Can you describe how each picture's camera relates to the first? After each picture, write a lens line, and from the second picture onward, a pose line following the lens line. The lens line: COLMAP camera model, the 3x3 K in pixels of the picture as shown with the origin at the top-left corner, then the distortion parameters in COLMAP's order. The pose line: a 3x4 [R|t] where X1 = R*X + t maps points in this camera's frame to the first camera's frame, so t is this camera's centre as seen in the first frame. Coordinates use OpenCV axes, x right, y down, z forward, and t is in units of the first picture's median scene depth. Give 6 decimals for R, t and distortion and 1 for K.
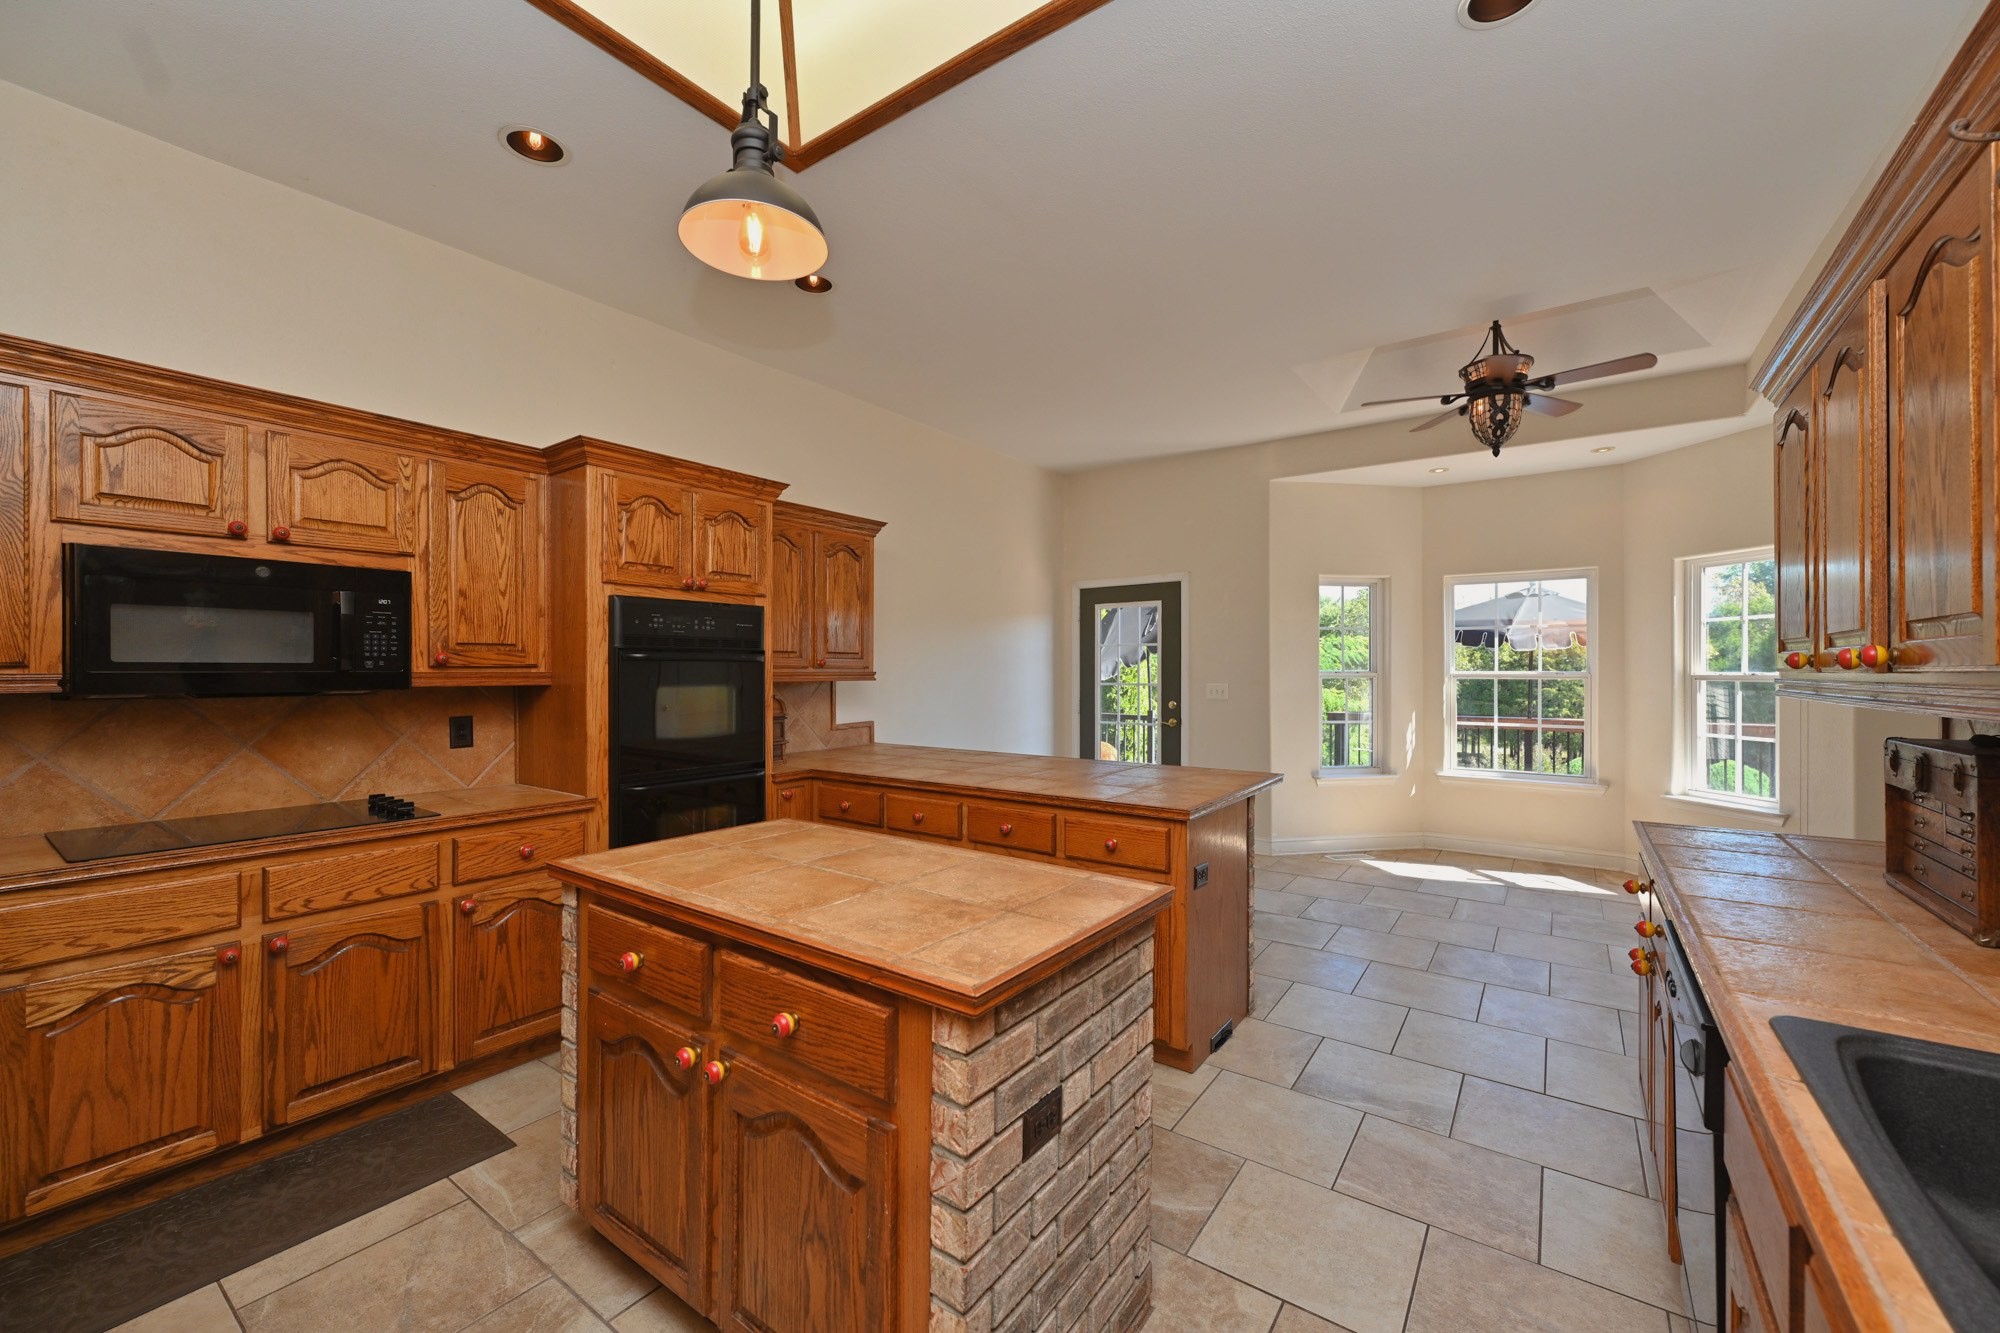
lens RADIAL K [[787.3, 0, 1000.7], [0, 787.3, 669.7], [0, 0, 1]] dist [0.004596, 0.000179]
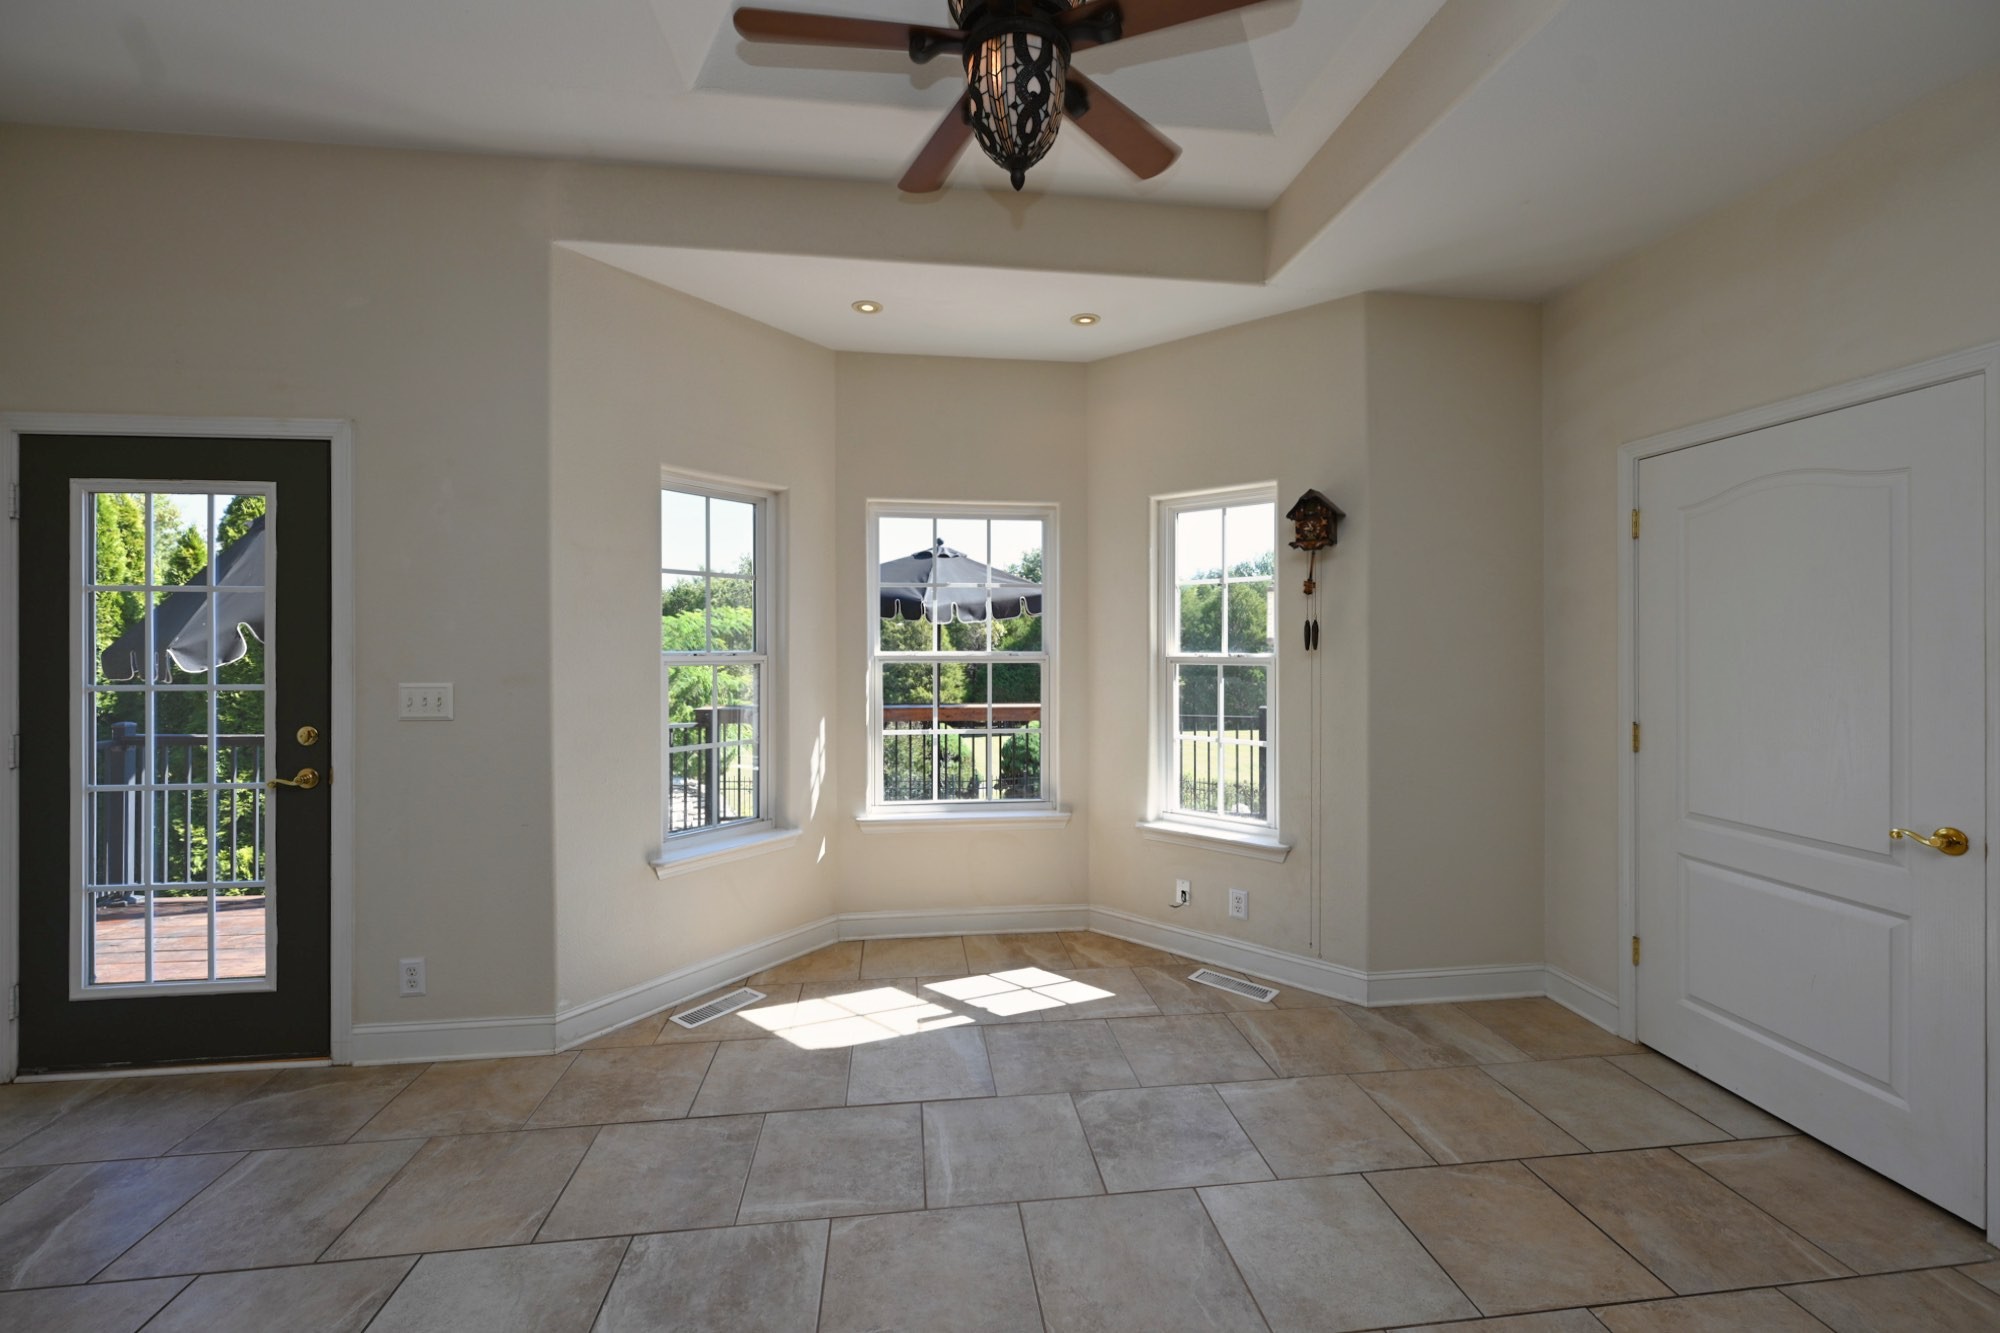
lens RADIAL K [[801.8, 0, 999.0], [0, 801.8, 645.4], [0, 0, 1]] dist [0.001278, 0.000097]
pose [[0.739269, -0.000810, 0.673410, 0.214255], [0.000105, 0.999999, 0.001087, -0.003695], [-0.673411, -0.000733, 0.739268, 0.464835]]
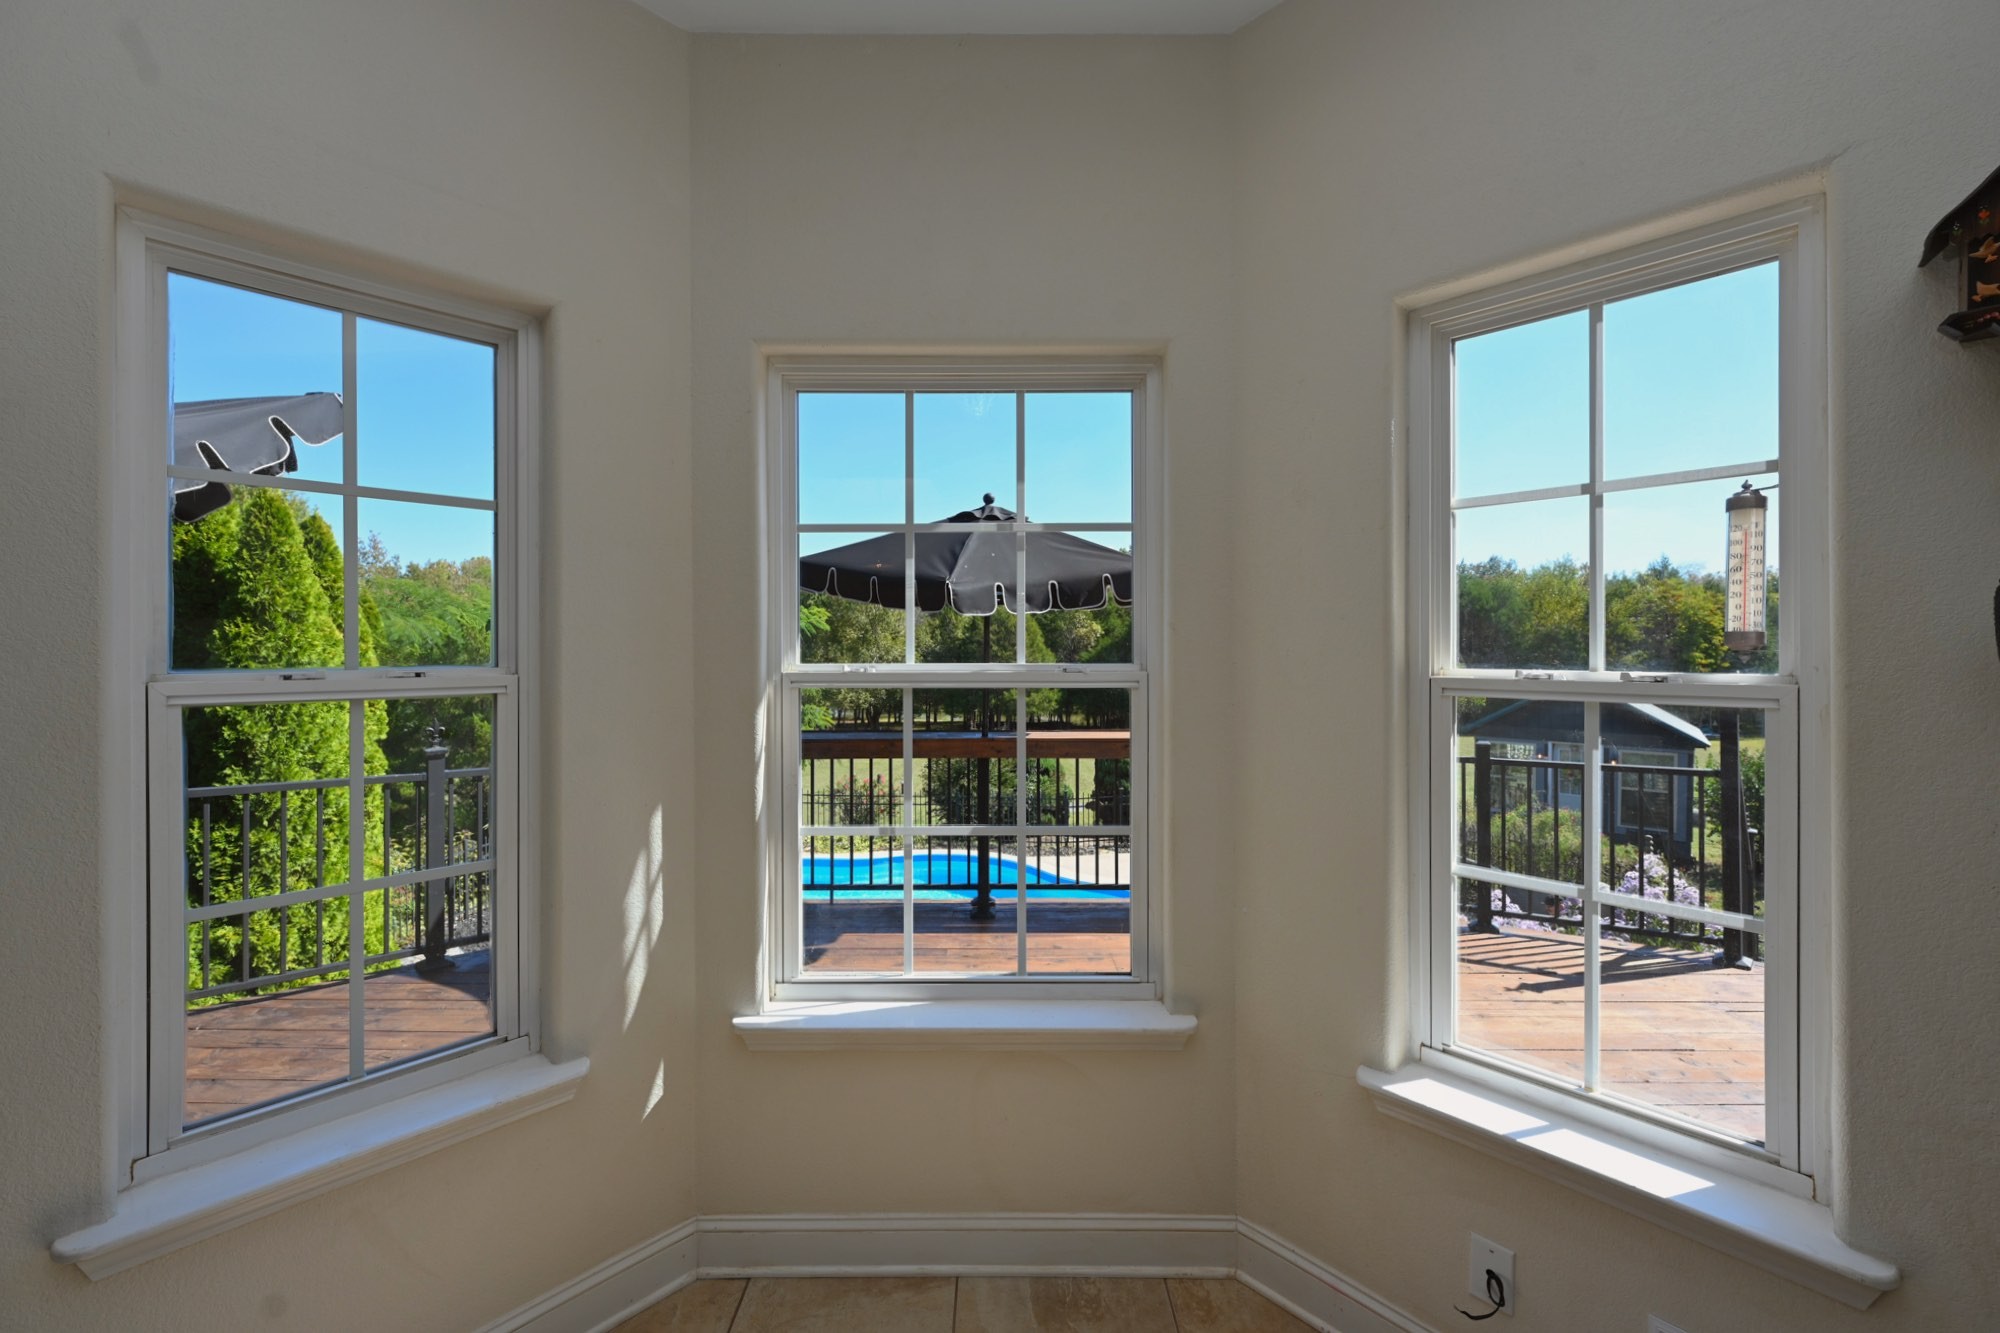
lens RADIAL K [[801.8, 0, 999.0], [0, 801.8, 645.4], [0, 0, 1]] dist [0.001278, 0.000097]
pose [[0.816292, -0.000927, 0.577639, 0.468644], [0.001550, 0.999999, -0.000584, -0.005204], [-0.577638, 0.001372, 0.816292, 0.710303]]
